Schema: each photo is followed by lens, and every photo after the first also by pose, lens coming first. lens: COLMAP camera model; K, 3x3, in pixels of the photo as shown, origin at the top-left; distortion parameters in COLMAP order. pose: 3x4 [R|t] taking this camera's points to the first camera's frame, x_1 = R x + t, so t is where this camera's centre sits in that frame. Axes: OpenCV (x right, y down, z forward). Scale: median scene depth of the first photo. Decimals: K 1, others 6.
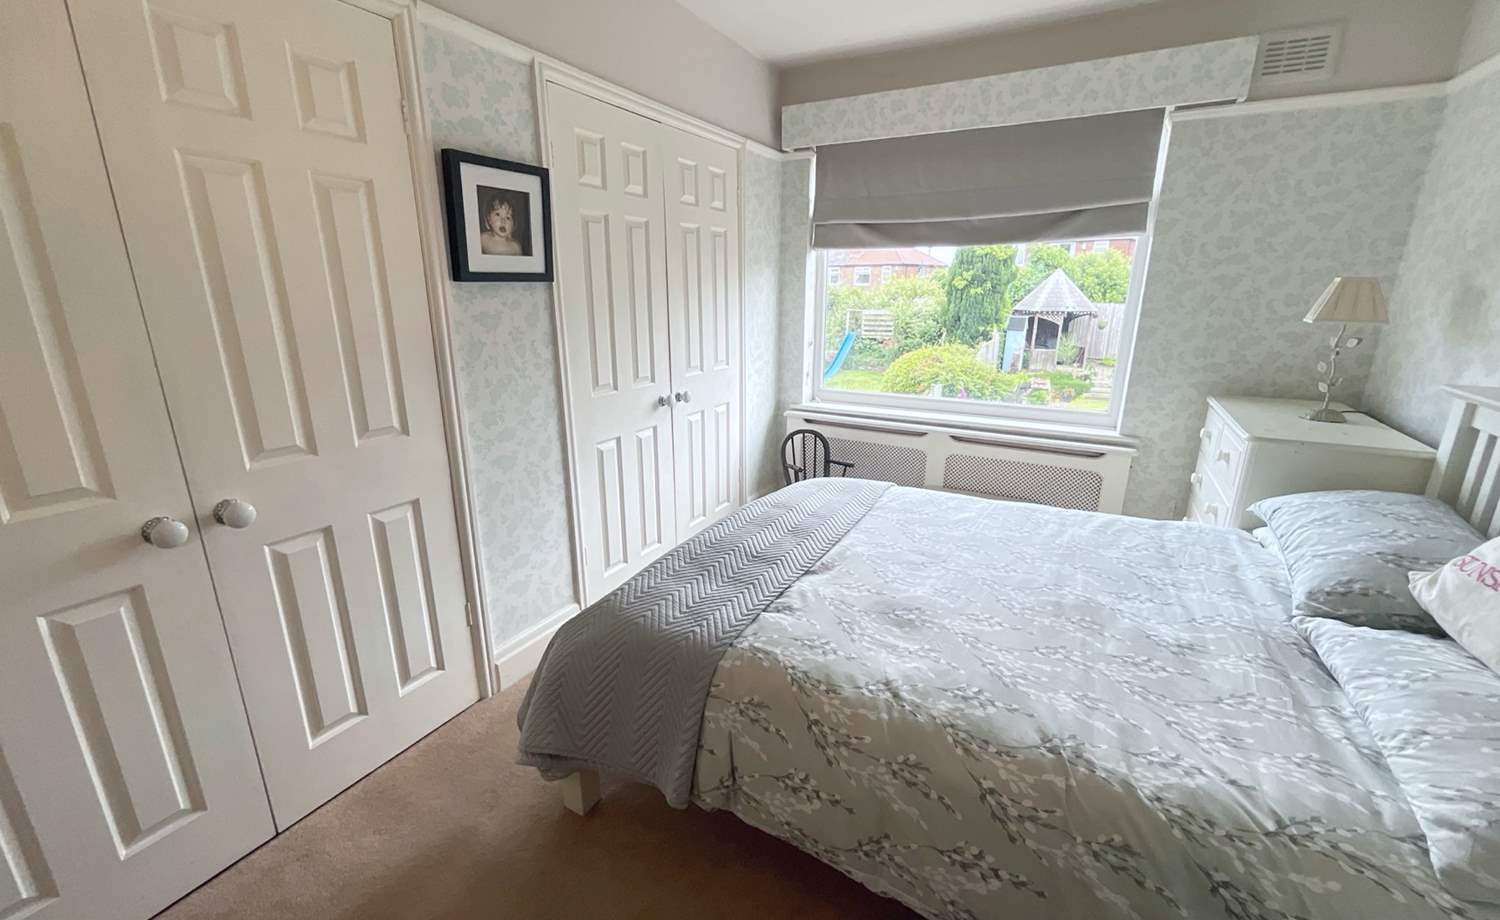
lens RADIAL K [[610.4, 0, 751.4], [0, 610.4, 458.2], [0, 0, 1]] dist [0.002169, 0.000263]
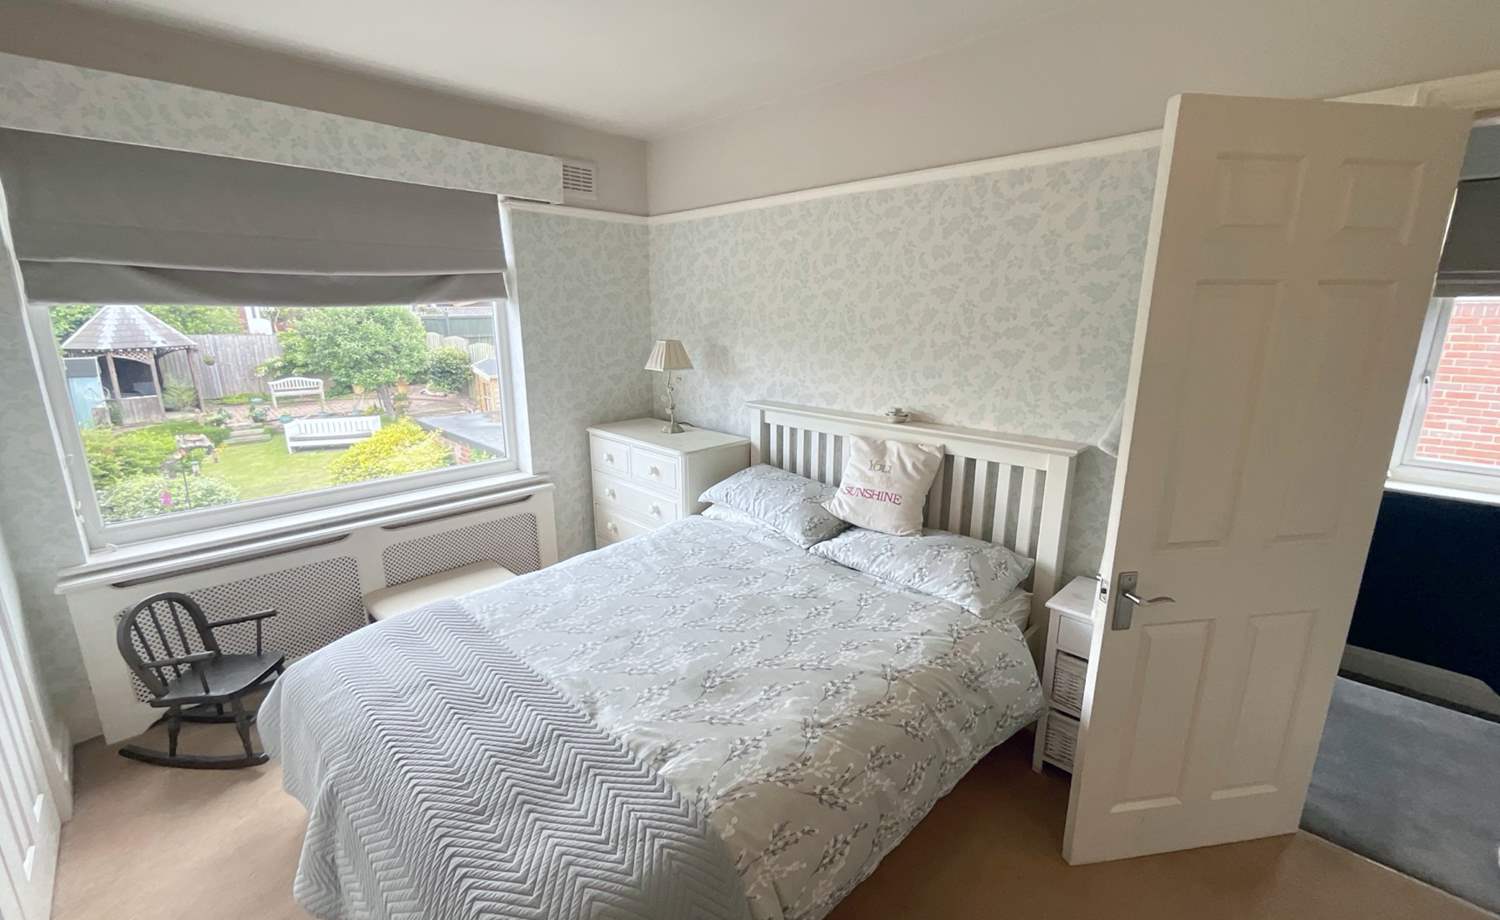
lens RADIAL K [[610.4, 0, 751.4], [0, 610.4, 458.2], [0, 0, 1]] dist [0.002169, 0.000263]
pose [[0.275487, -0.228450, 0.933765, -0.527212], [0.259947, 0.952868, 0.156432, -0.222051], [-0.925491, 0.199634, 0.321888, 0.413562]]
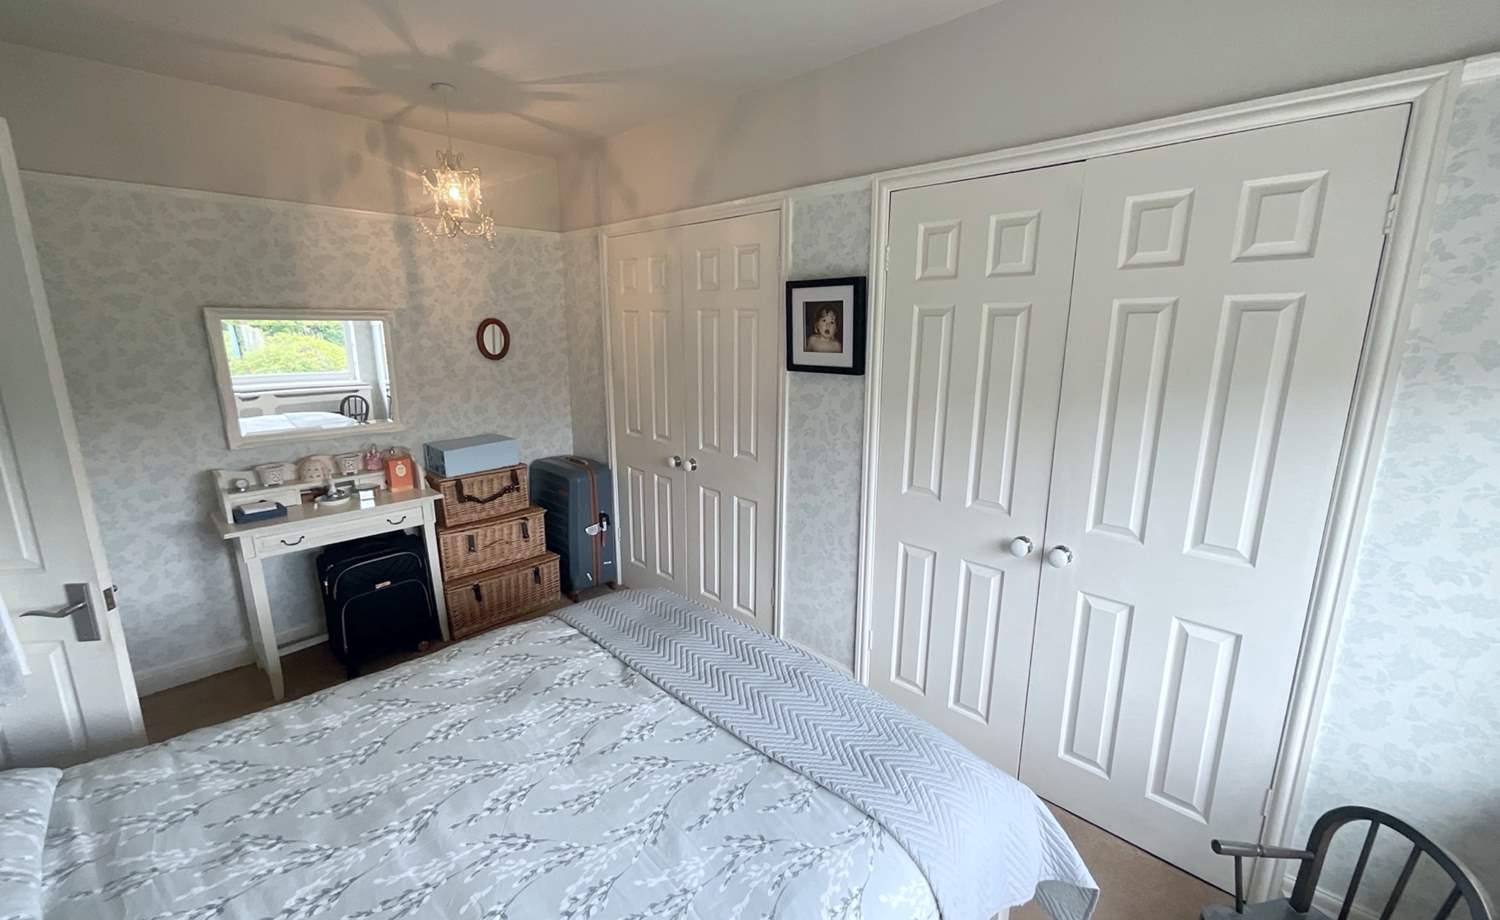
lens RADIAL K [[612.3, 0, 750.0], [0, 612.3, 460.0], [0, 0, 1]] dist [0.001236, -0.000267]
pose [[-0.265791, 0.204265, -0.942142, 0.878602], [-0.266966, 0.923477, 0.275533, -0.443016], [0.926328, 0.324754, -0.190920, 1.198053]]
